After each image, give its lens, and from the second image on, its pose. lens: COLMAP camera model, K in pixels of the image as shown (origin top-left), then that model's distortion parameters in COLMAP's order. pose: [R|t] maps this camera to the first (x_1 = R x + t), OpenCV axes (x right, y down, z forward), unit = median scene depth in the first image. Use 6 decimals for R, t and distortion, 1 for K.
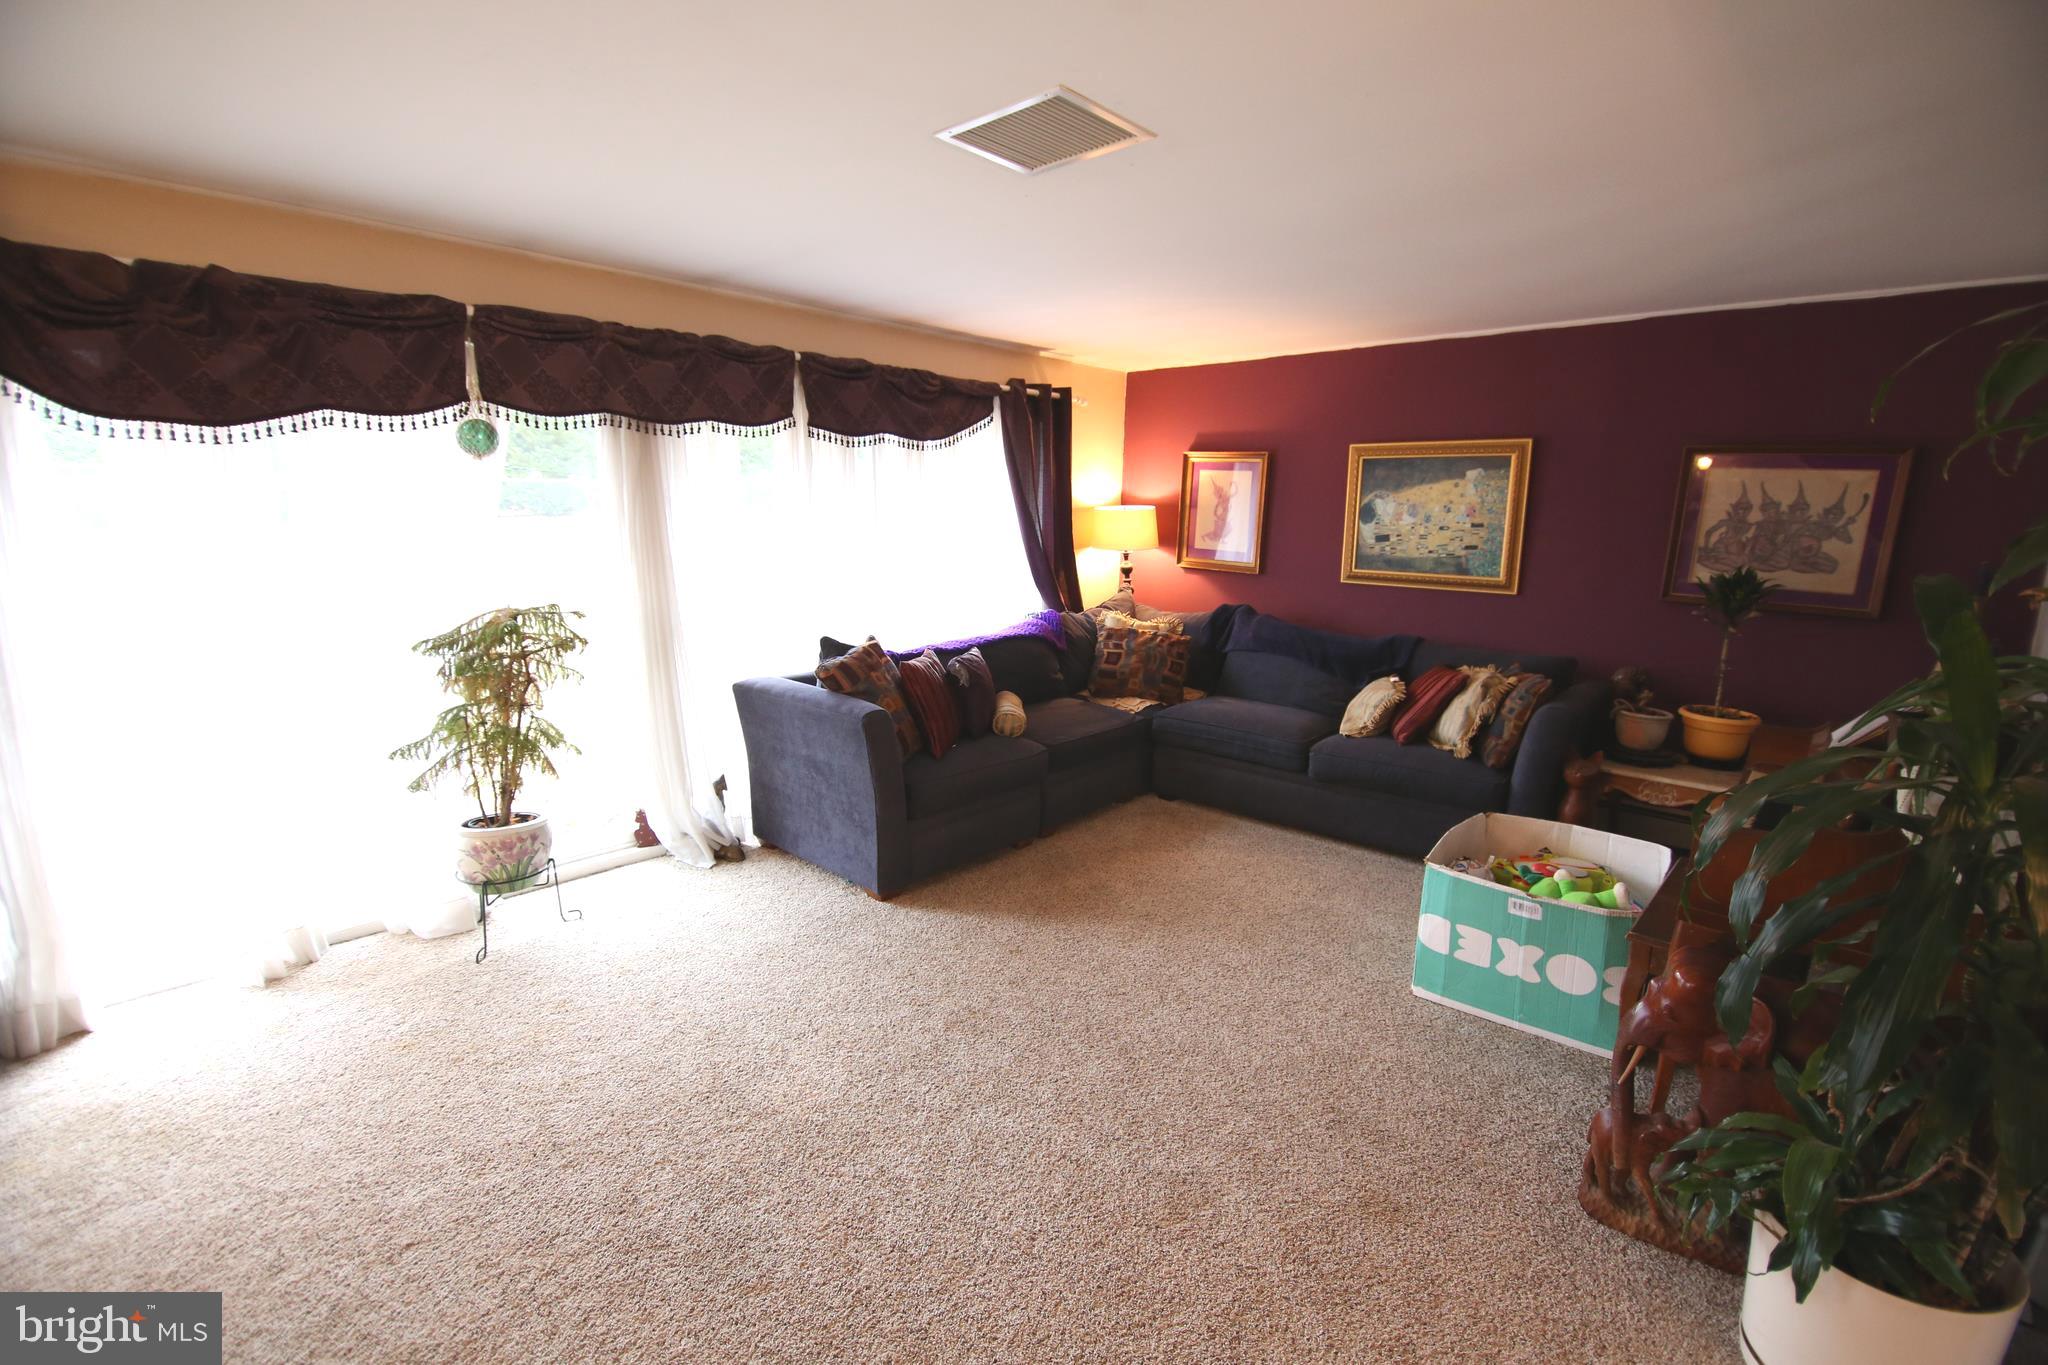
lens RADIAL K [[913.7, 0, 1023.6], [0, 913.7, 676.2], [0, 0, 1]] dist [-0.000139, -0.010989]
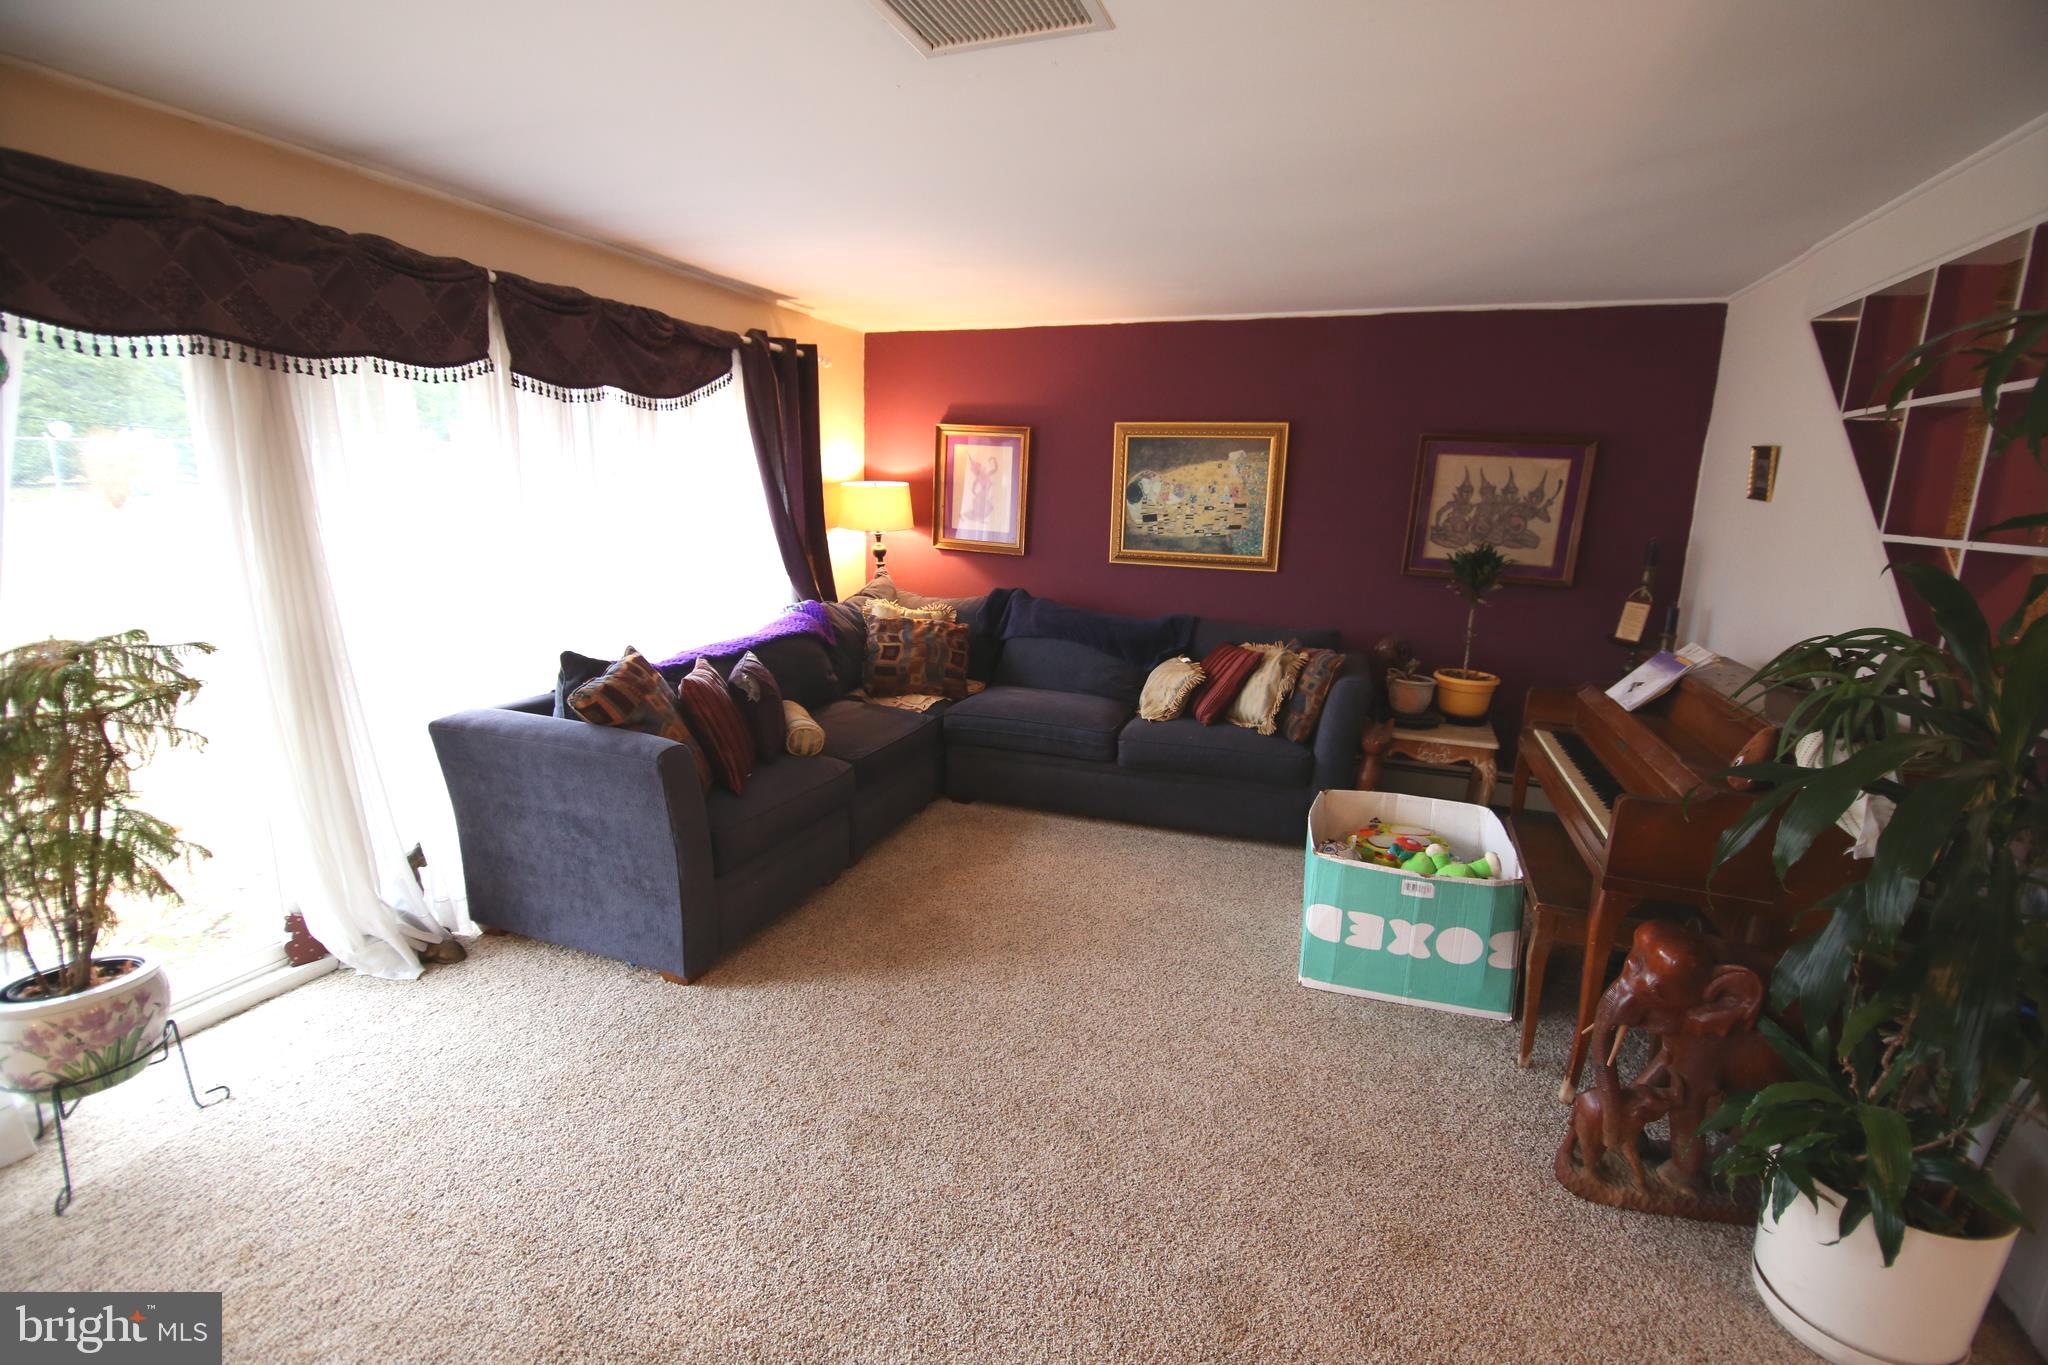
lens RADIAL K [[913.7, 0, 1023.6], [0, 913.7, 676.2], [0, 0, 1]] dist [-0.000139, -0.010989]
pose [[0.926760, -0.066436, 0.369731, -0.149131], [0.056300, 0.997685, 0.038152, -0.030708], [-0.371410, -0.014542, 0.928355, 0.153099]]
